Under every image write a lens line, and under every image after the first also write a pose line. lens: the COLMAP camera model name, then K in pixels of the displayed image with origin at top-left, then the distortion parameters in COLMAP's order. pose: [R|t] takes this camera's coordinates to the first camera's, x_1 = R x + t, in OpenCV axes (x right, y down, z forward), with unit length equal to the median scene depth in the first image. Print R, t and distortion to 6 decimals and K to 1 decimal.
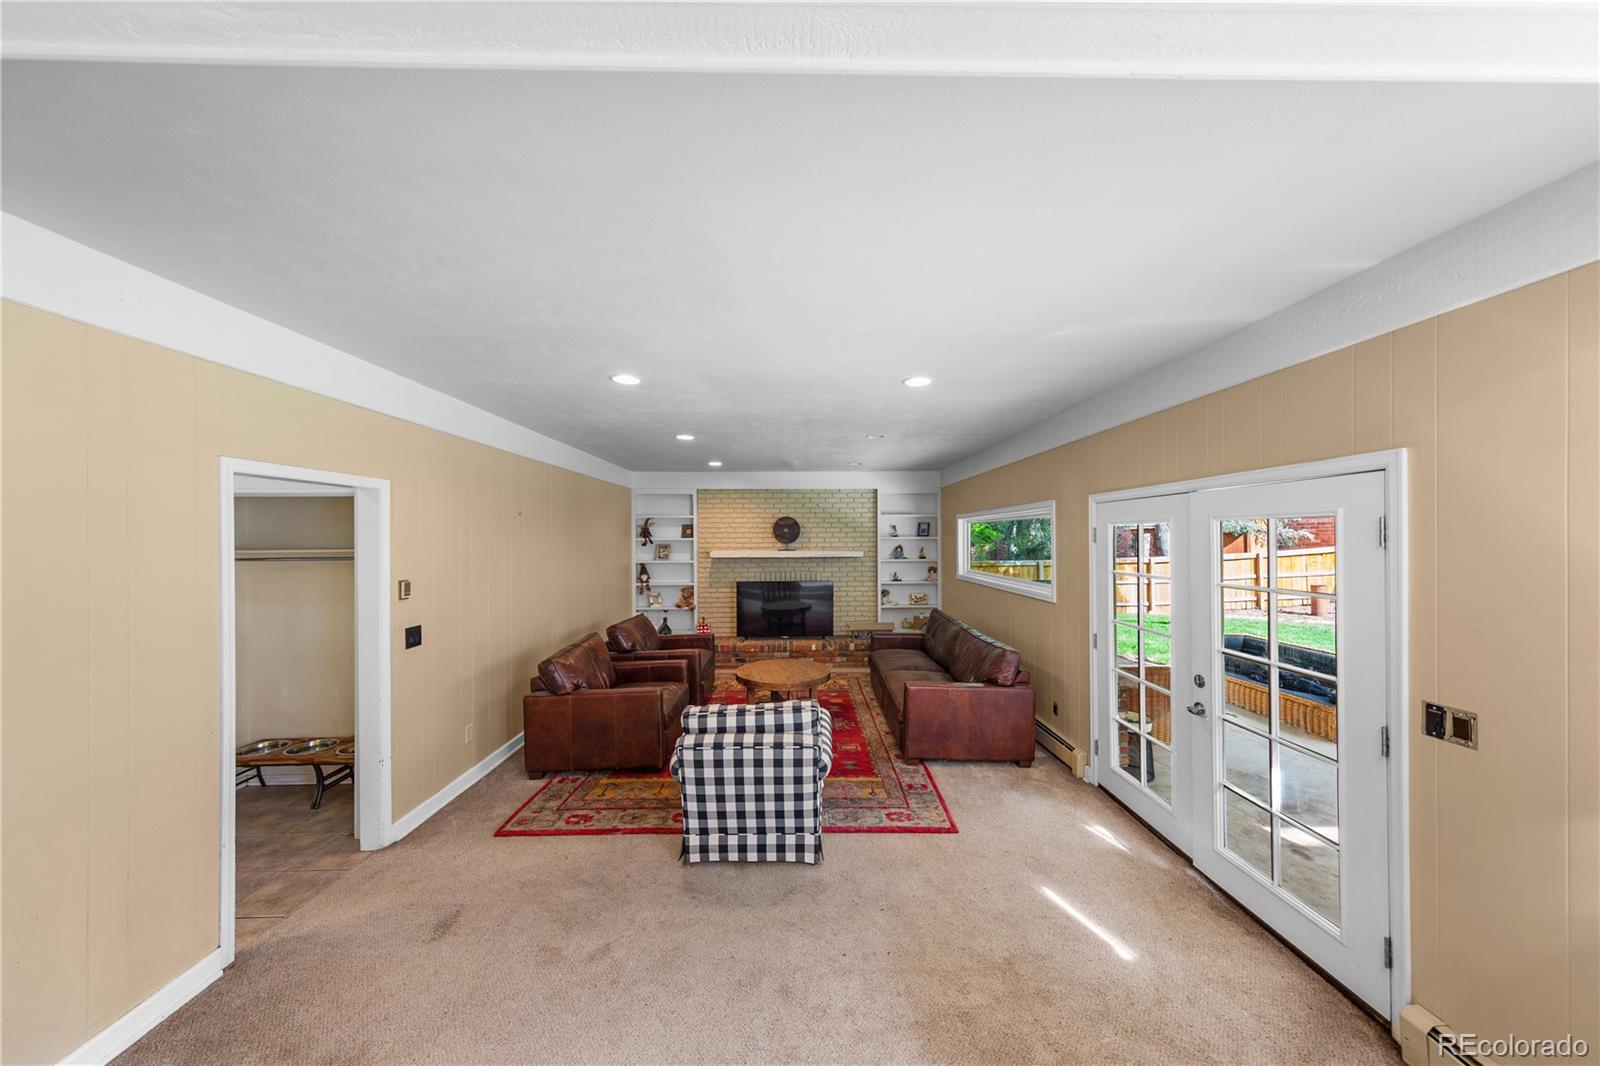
lens RADIAL K [[506.1, 0, 823.5], [0, 506.1, 541.6], [0, 0, 1]] dist [0.007531, -0.000713]
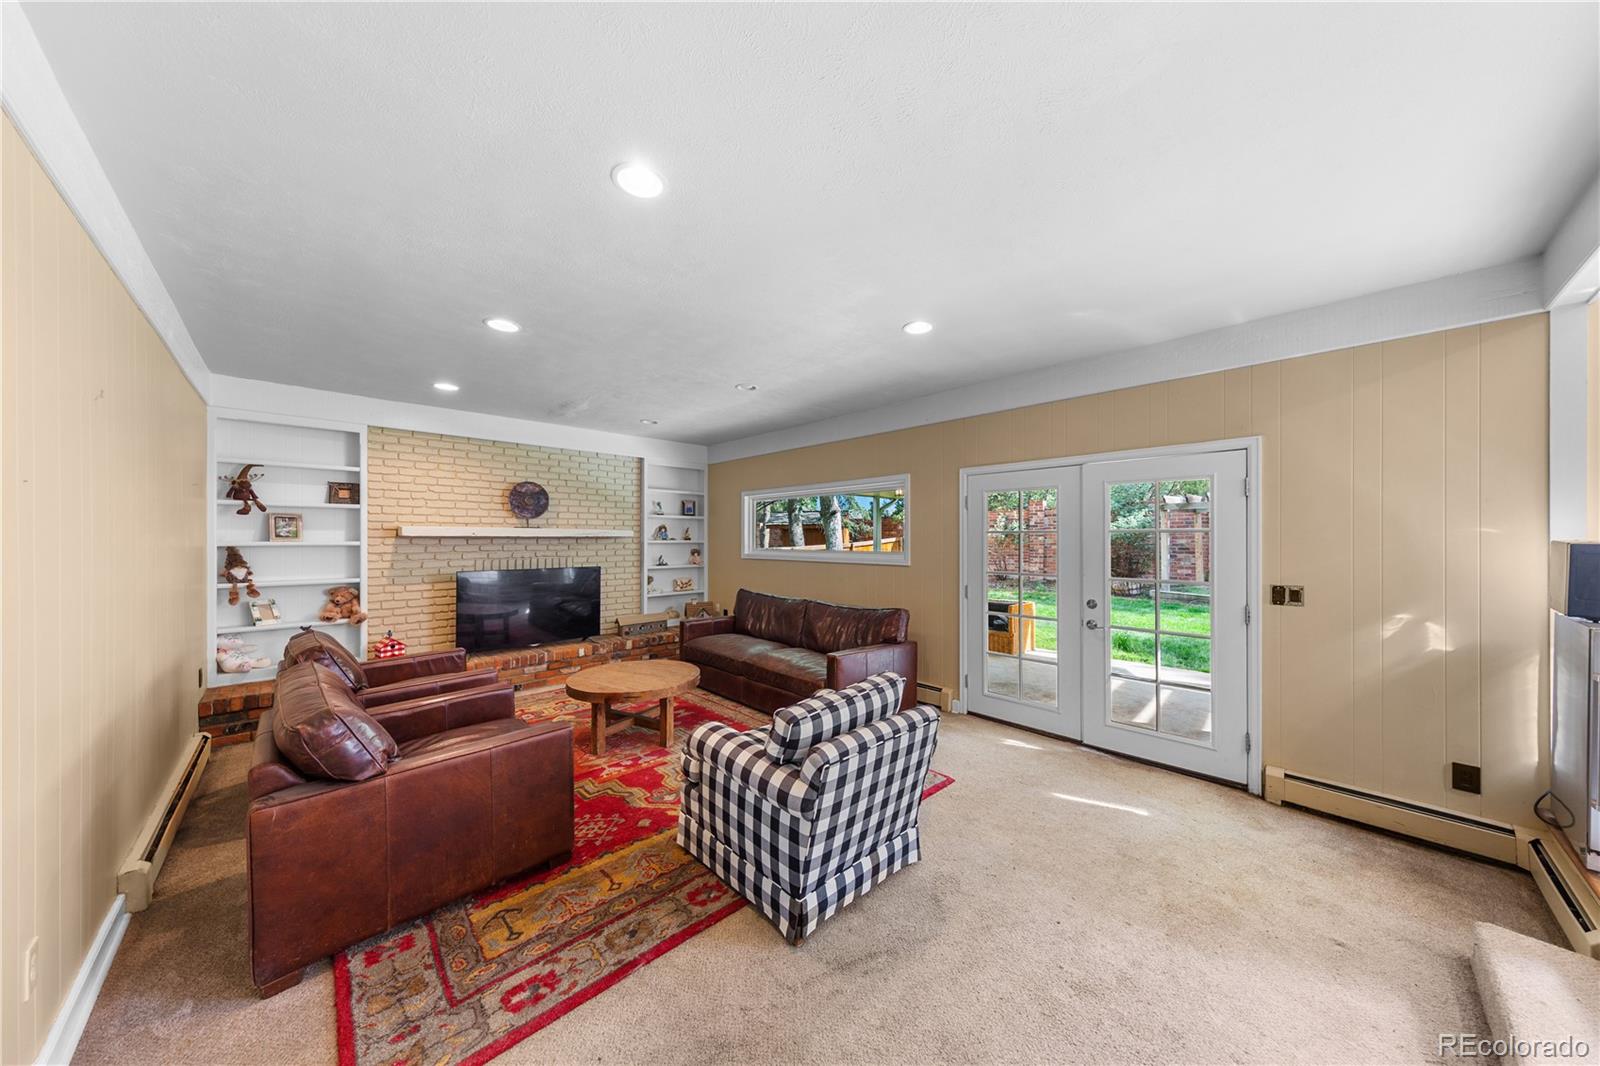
lens RADIAL K [[506.1, 0, 802.6], [0, 506.1, 540.1], [0, 0, 1]] dist [0.007531, -0.000713]
pose [[0.744203, 0.002235, 0.667949, -0.269360], [0.001616, 0.999985, -0.005146, 0.039952], [-0.667951, 0.004909, 0.744189, 0.185808]]
